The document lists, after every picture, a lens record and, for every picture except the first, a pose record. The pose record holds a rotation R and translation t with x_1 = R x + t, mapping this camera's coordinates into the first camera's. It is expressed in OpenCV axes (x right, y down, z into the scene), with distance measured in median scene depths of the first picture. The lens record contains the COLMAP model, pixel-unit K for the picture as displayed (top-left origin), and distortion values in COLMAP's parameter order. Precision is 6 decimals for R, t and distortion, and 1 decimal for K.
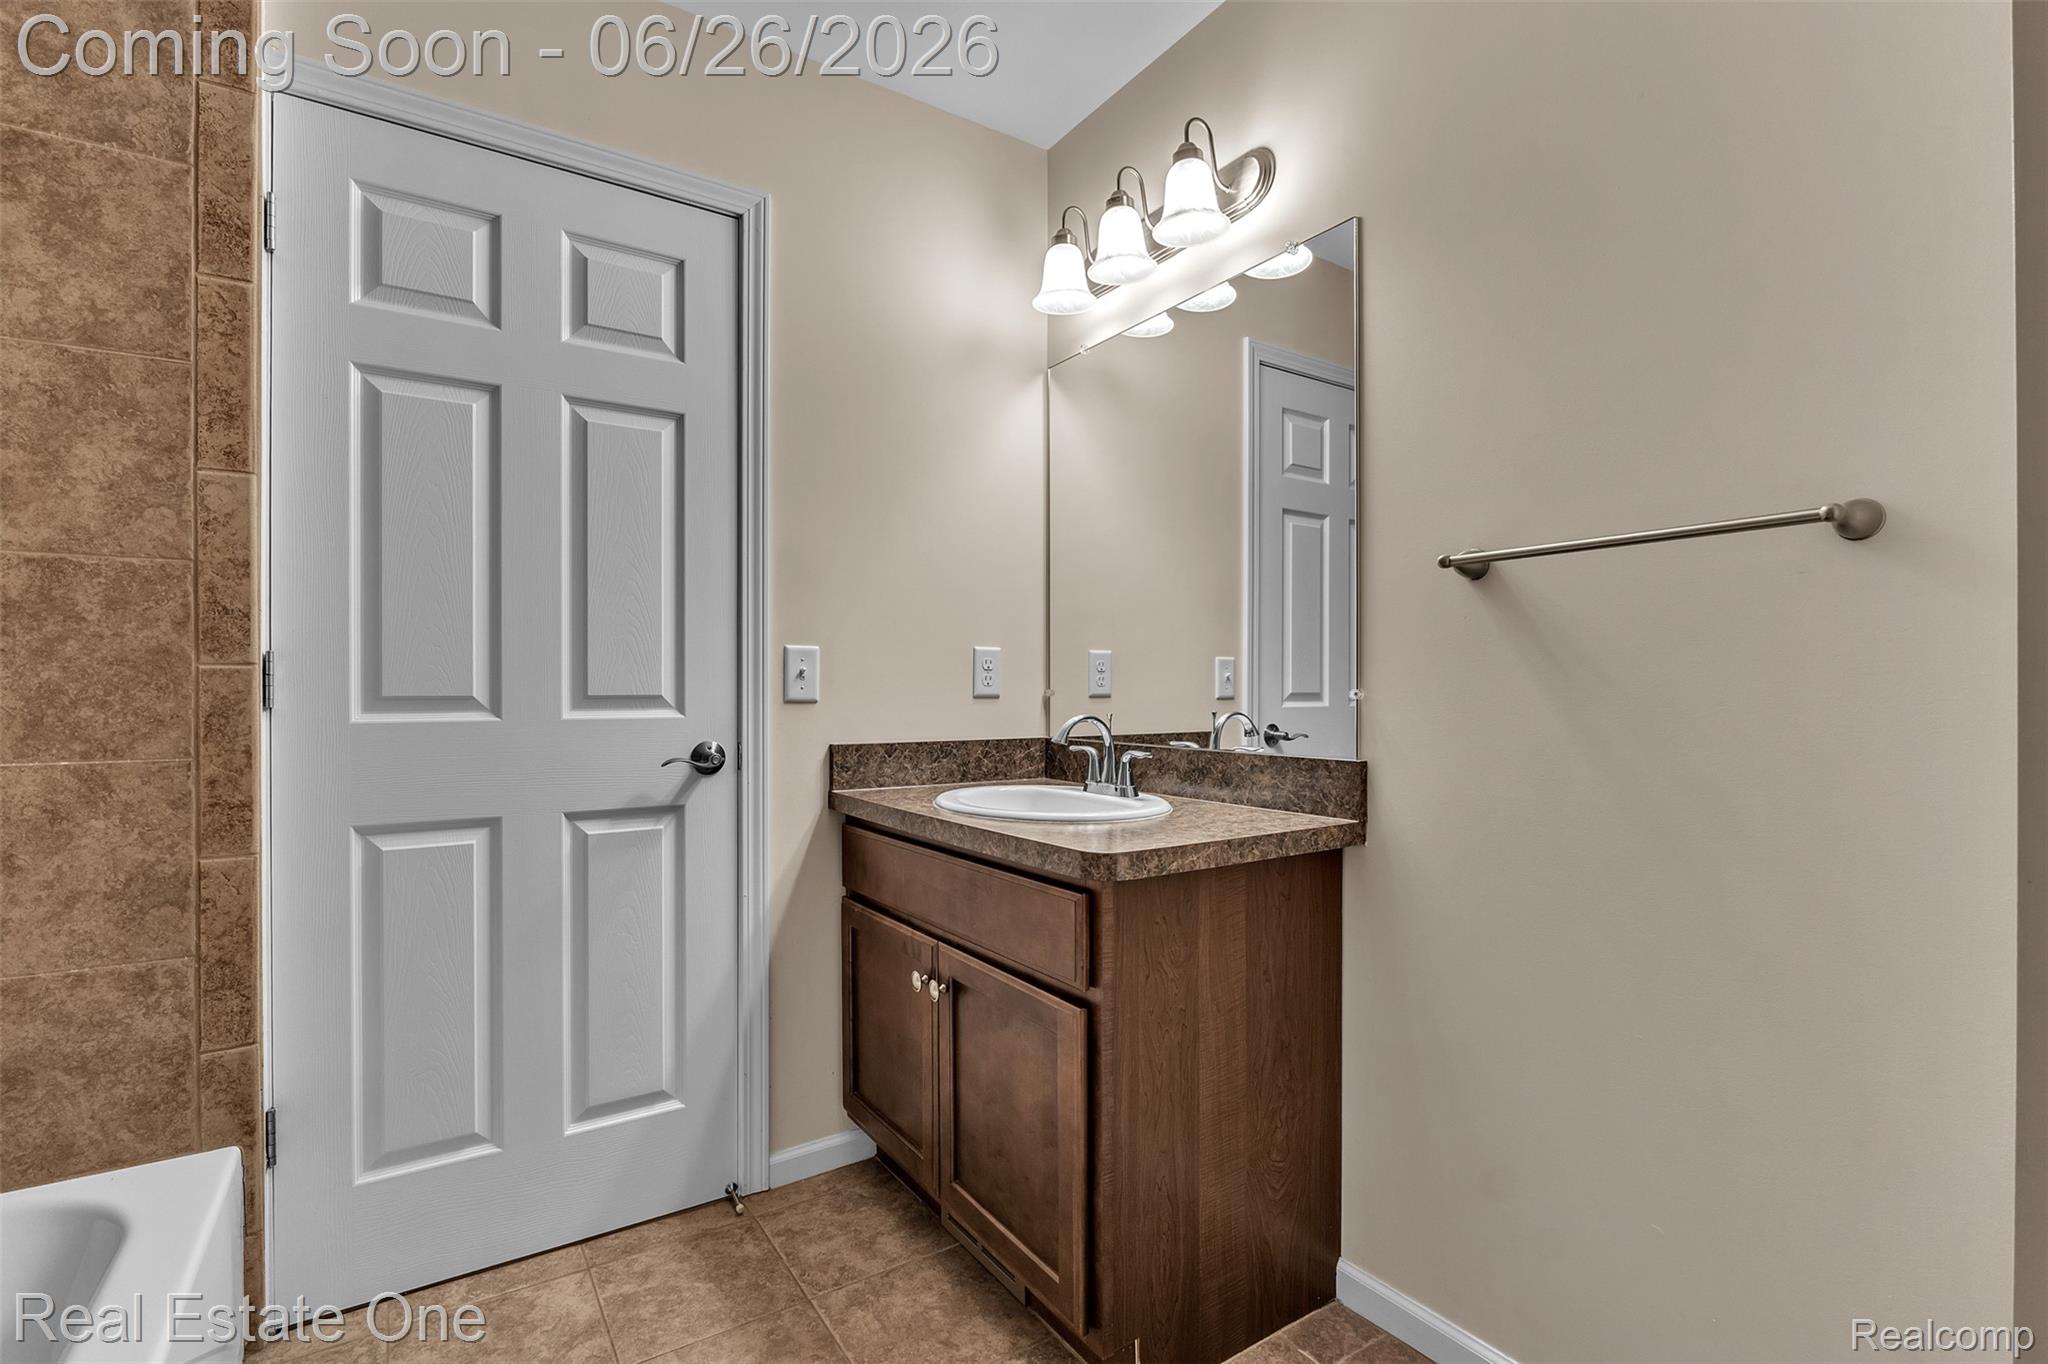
lens RADIAL K [[944.9, 0, 1031.5], [0, 944.9, 687.1], [0, 0, 1]] dist [-0.010121, -0.000897]
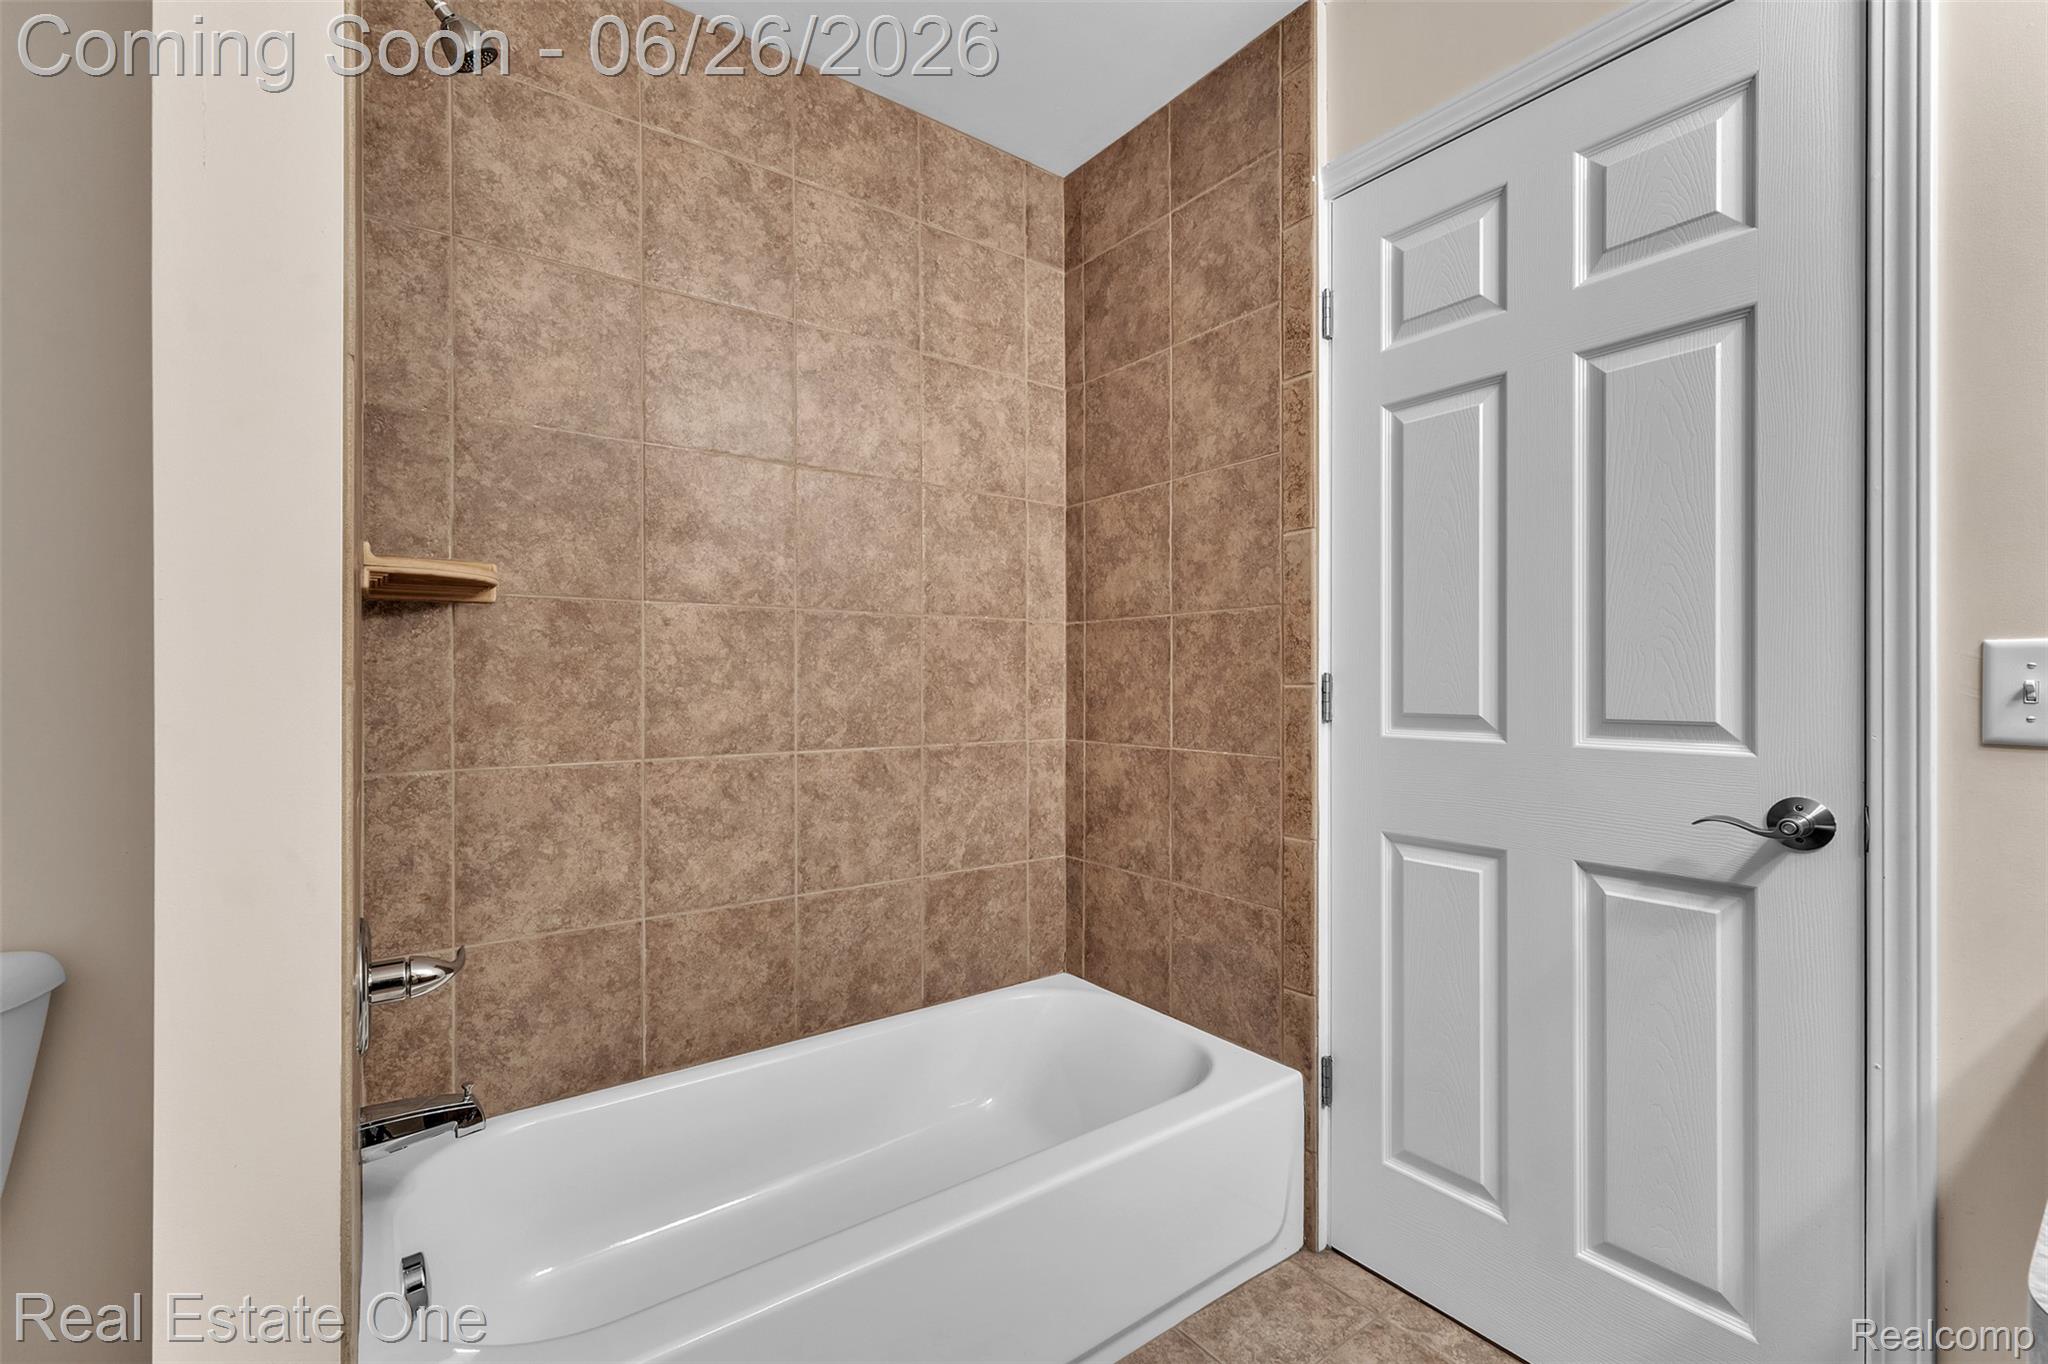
lens RADIAL K [[873.4, 0, 1021.5], [0, 873.4, 684.5], [0, 0, 1]] dist [0.000896, 0.001092]
pose [[0.047095, -0.000679, -0.998890, 0.288010], [-0.003506, 0.999993, -0.000845, -0.021630], [0.998884, 0.003542, 0.047092, 0.570115]]
